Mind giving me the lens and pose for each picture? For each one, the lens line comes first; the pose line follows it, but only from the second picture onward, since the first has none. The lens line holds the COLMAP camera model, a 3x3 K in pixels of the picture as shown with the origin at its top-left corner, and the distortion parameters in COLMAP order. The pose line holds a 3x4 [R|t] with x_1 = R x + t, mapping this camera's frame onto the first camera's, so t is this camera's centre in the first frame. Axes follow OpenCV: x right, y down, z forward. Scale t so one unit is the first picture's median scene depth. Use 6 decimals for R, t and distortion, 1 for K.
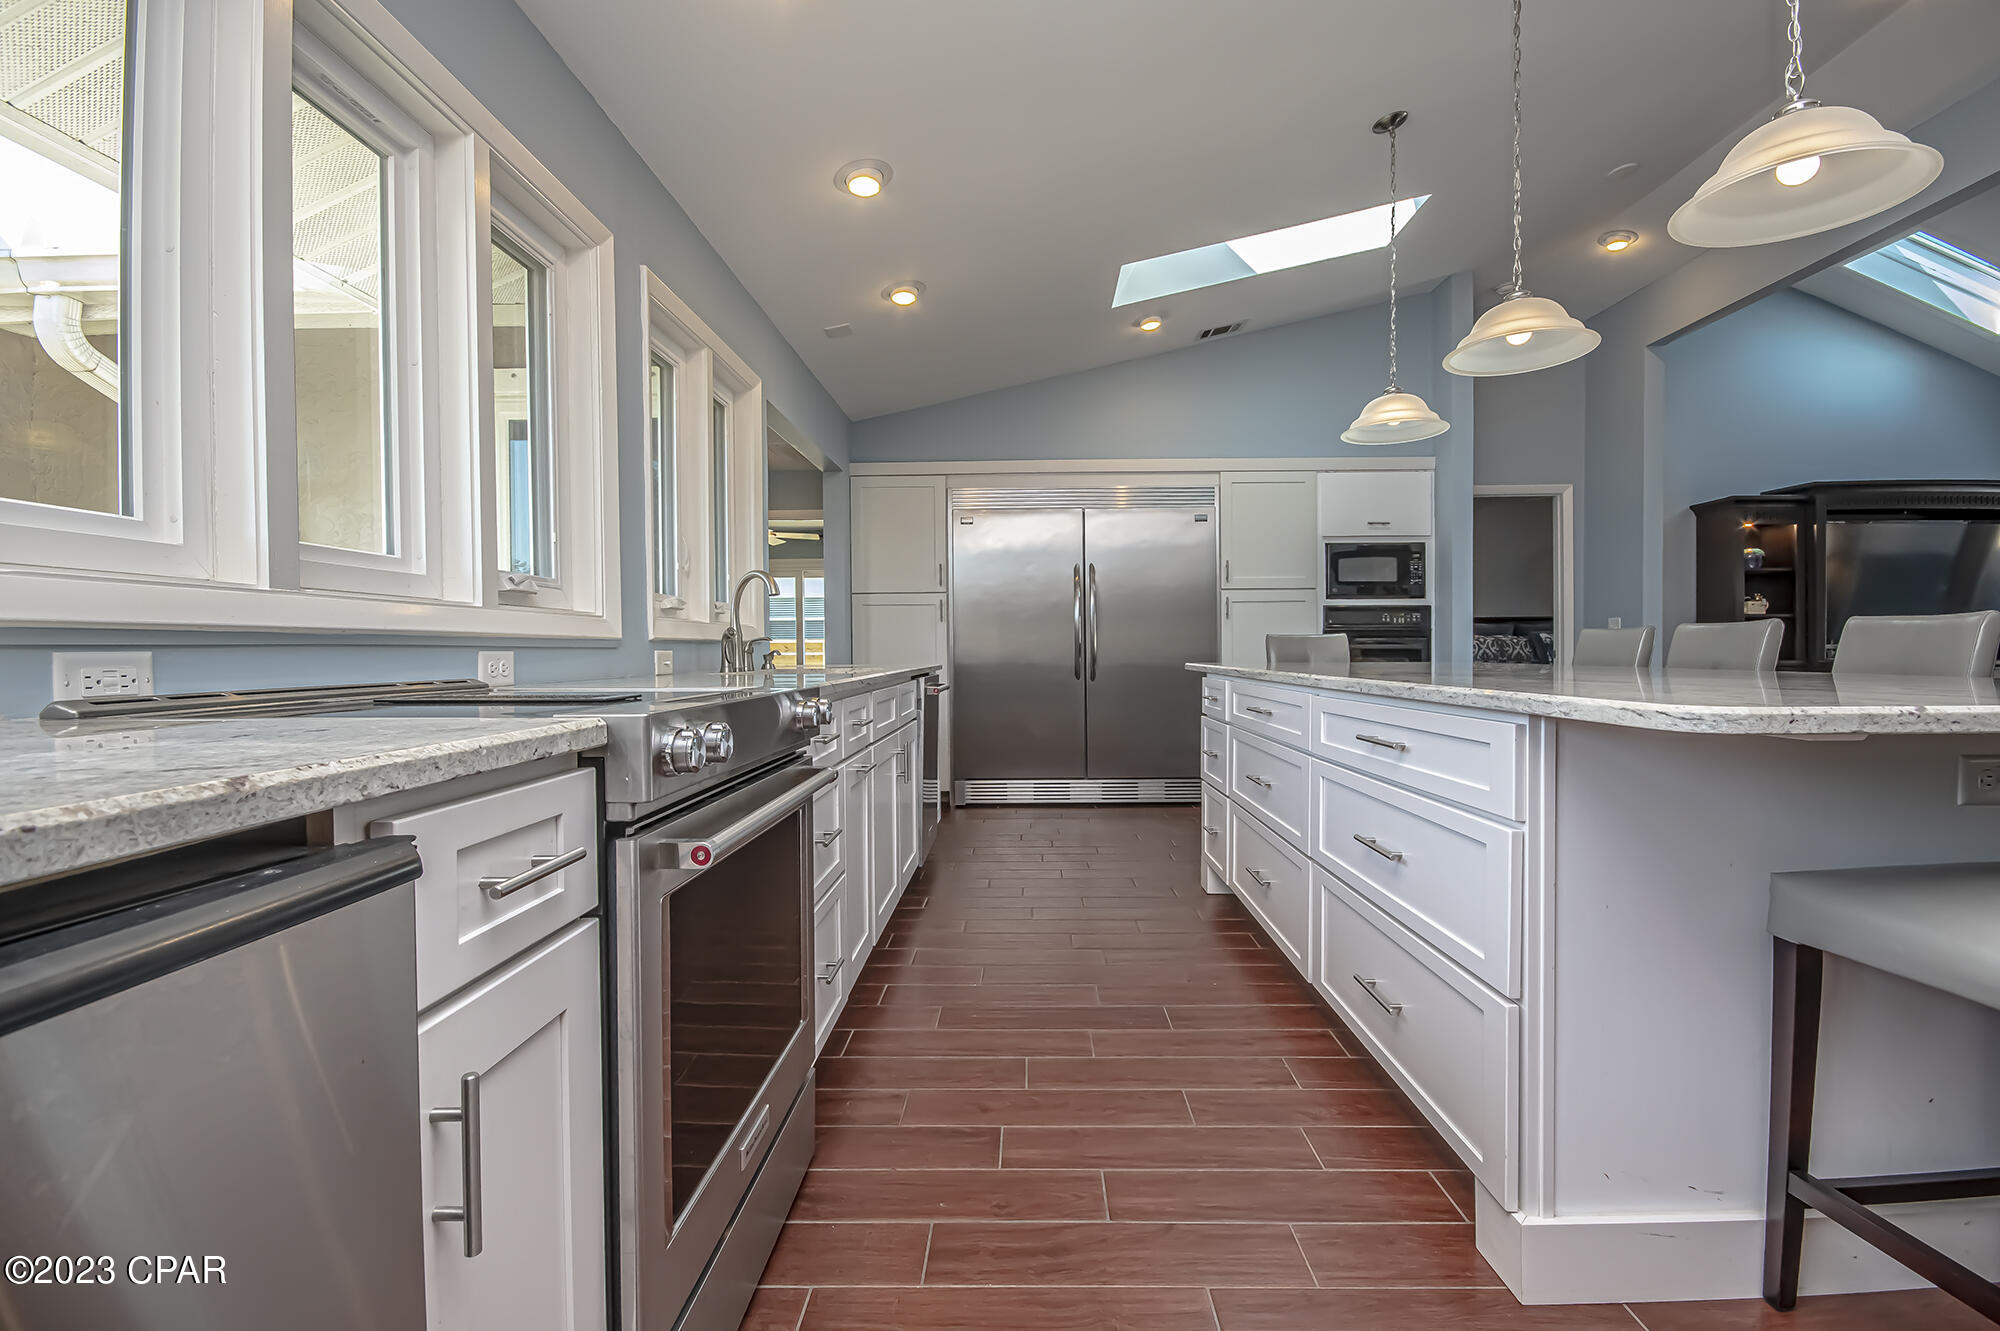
lens RADIAL K [[878.7, 0, 1004.6], [0, 878.7, 667.5], [0, 0, 1]] dist [0.003562, -0.006233]
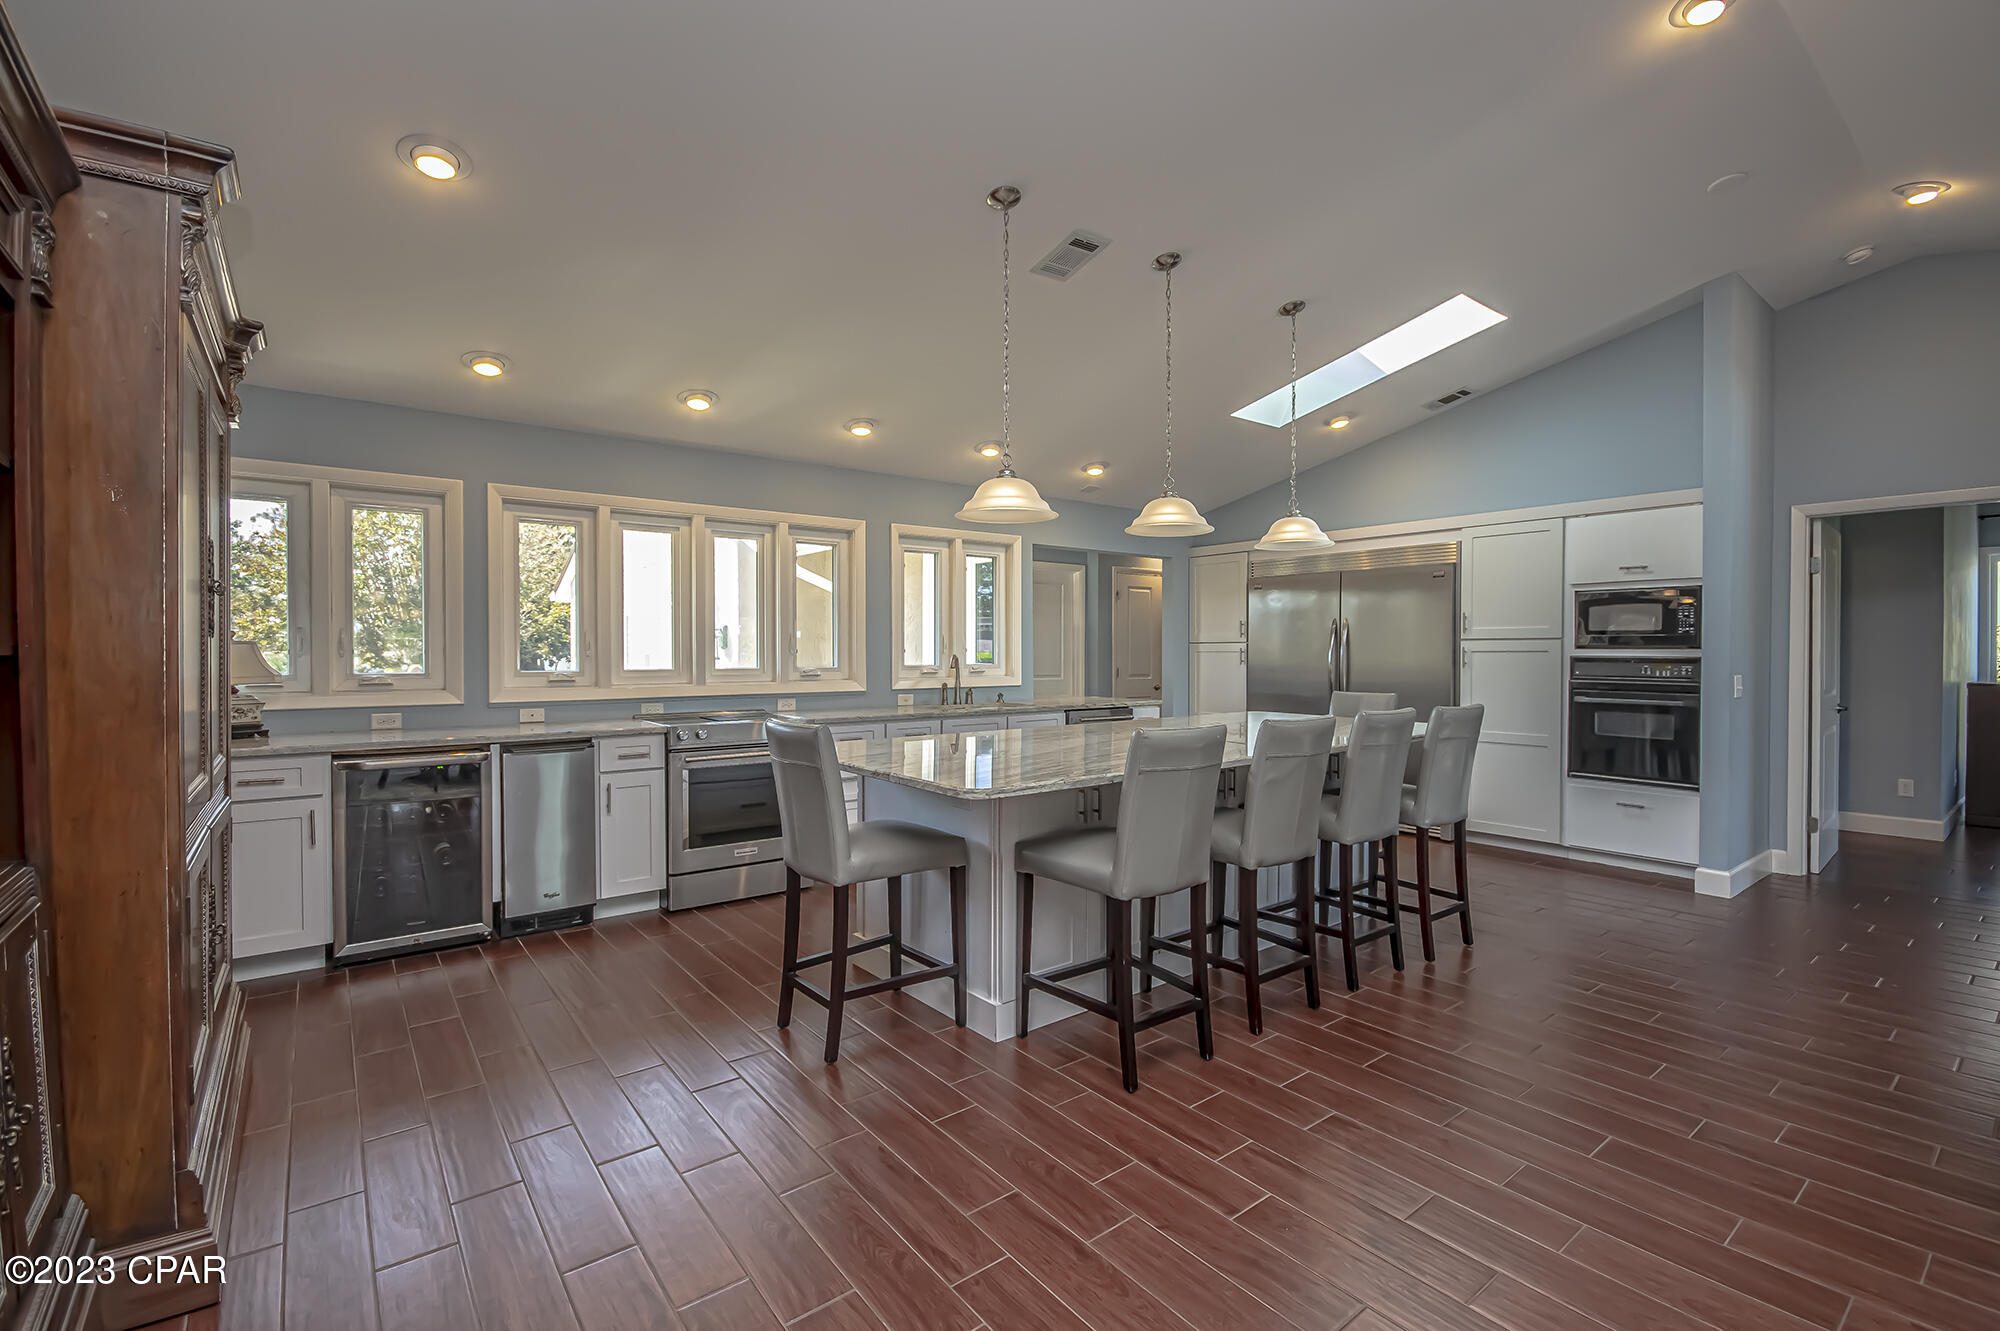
lens RADIAL K [[878.7, 0, 1003.8], [0, 878.7, 660.9], [0, 0, 1]] dist [0.003562, -0.006233]
pose [[0.628423, 0.014071, -0.777744, 0.724636], [-0.018907, 0.999817, 0.002811, -0.056393], [0.777642, 0.012938, 0.628574, -0.086174]]
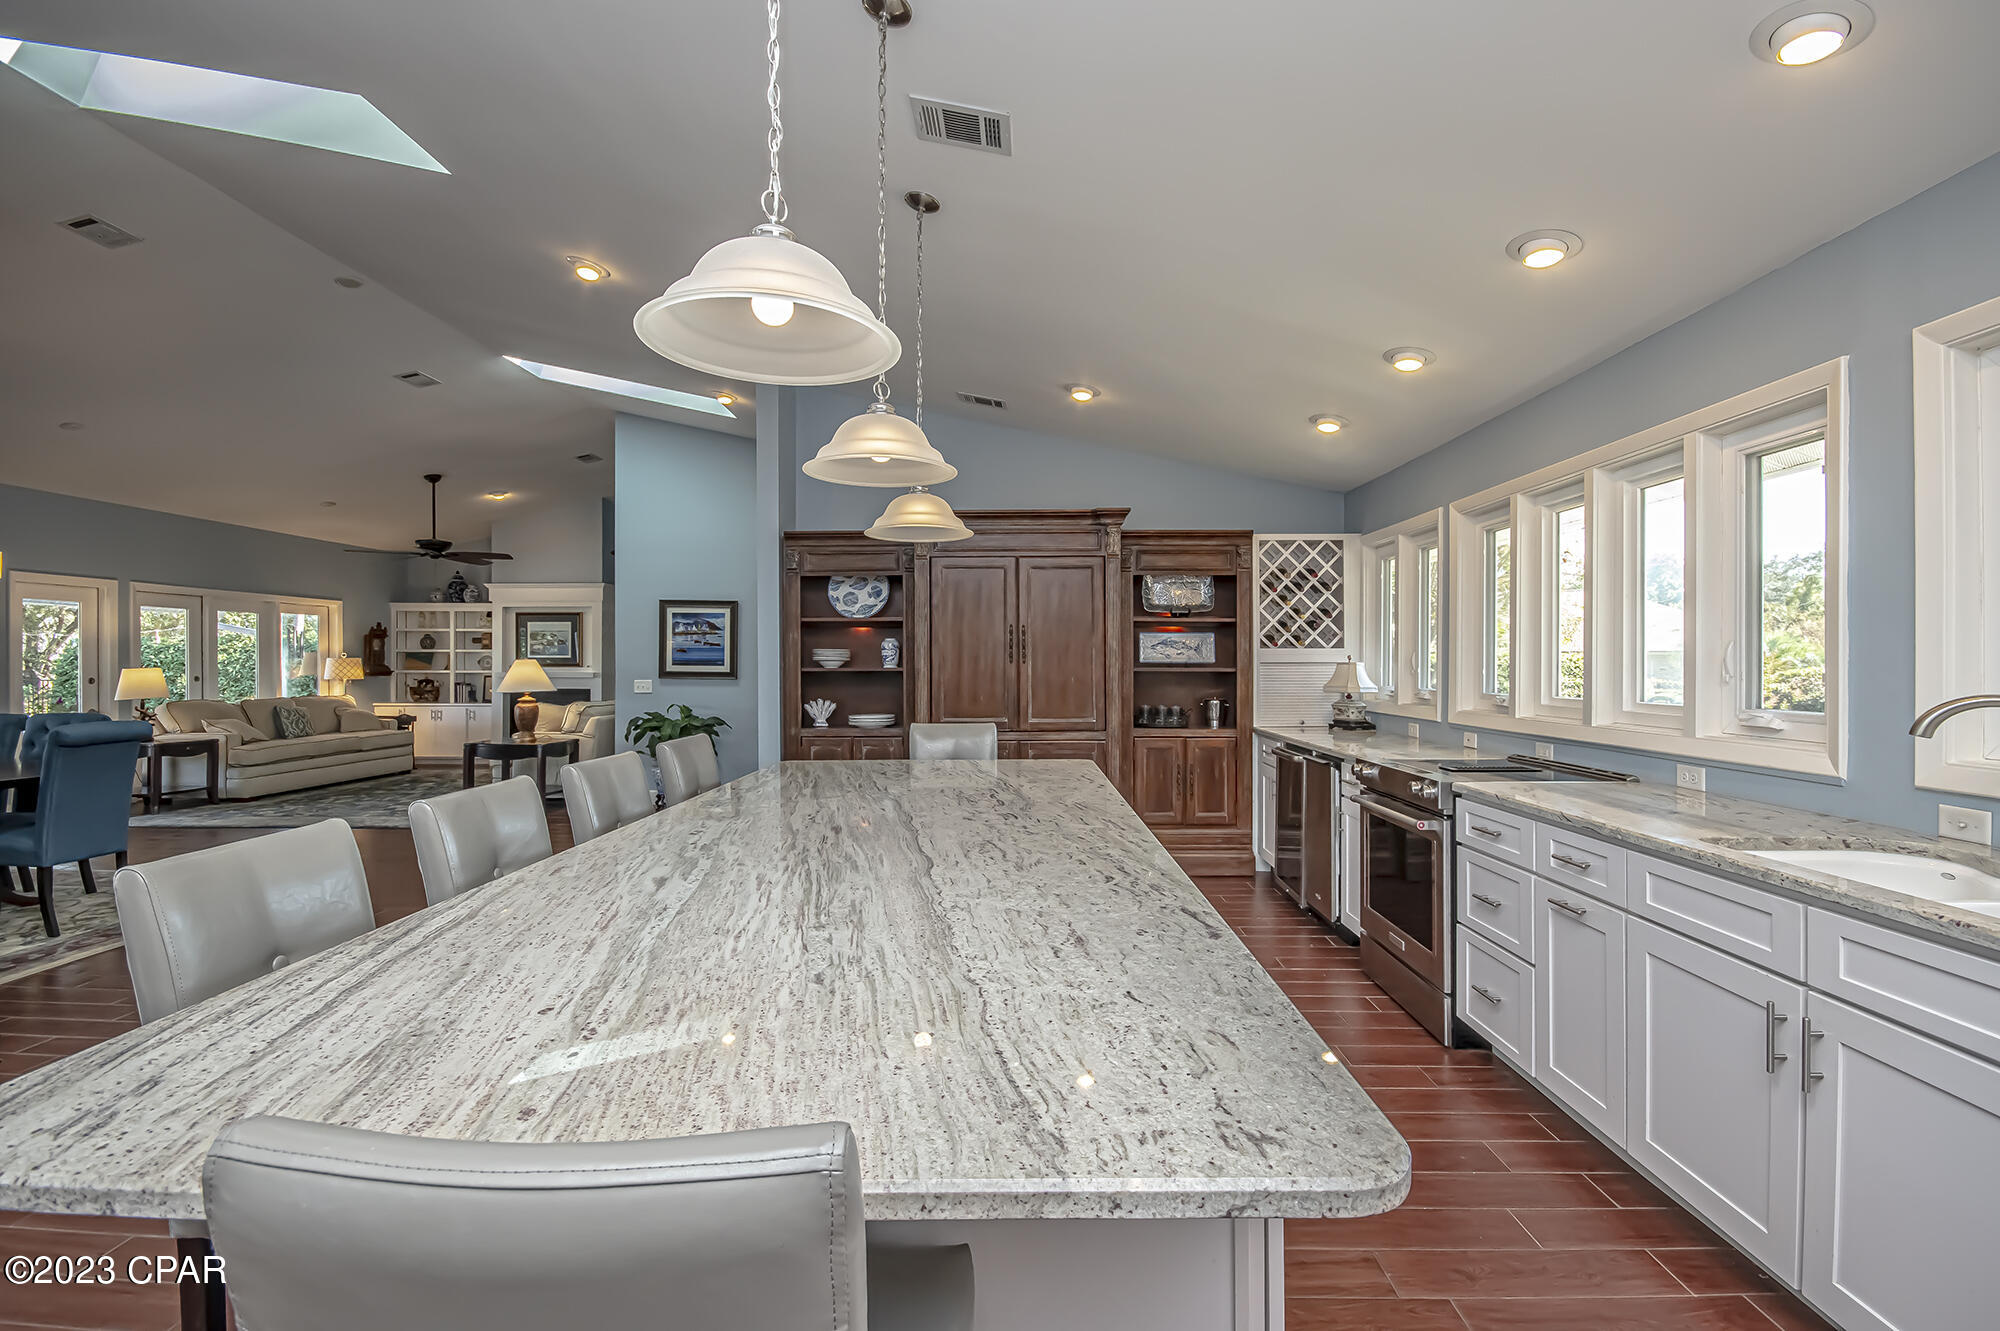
lens RADIAL K [[878.7, 0, 1012.2], [0, 878.7, 661.2], [0, 0, 1]] dist [0.003562, -0.006233]
pose [[-0.999928, 0.005796, -0.010550, 0.218814], [0.005594, 0.999802, 0.019075, -0.080076], [0.010658, 0.019015, -0.999762, 0.839538]]
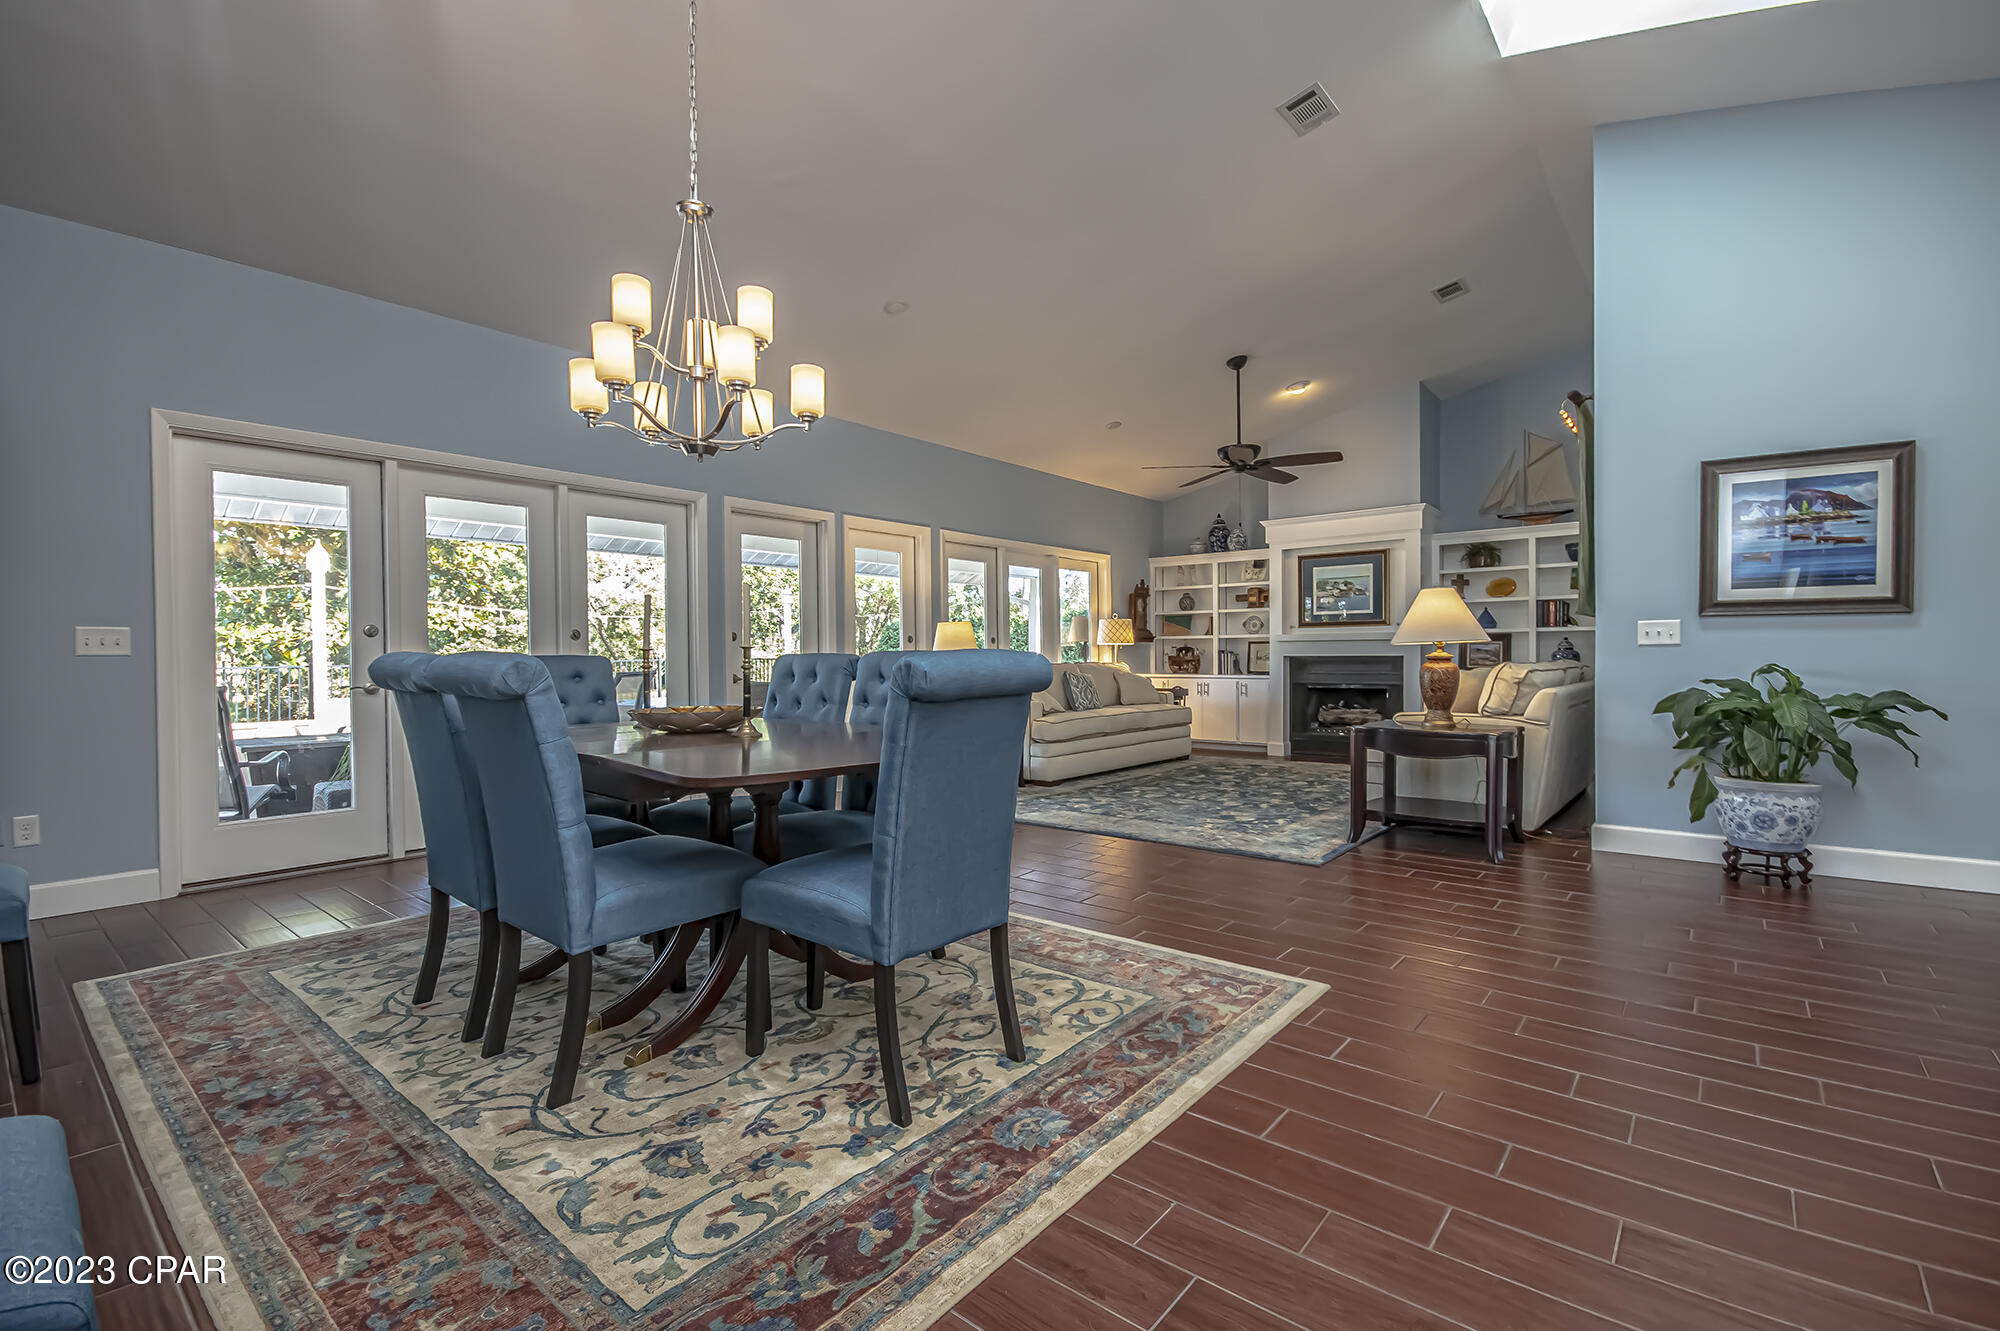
lens RADIAL K [[878.7, 0, 1017.1], [0, 878.7, 659.2], [0, 0, 1]] dist [0.003562, -0.006233]
pose [[-0.790020, 0.009752, 0.613003, 0.794237], [0.025985, 0.999508, 0.017587, -0.017874], [-0.612530, 0.029823, -0.789884, 0.319297]]
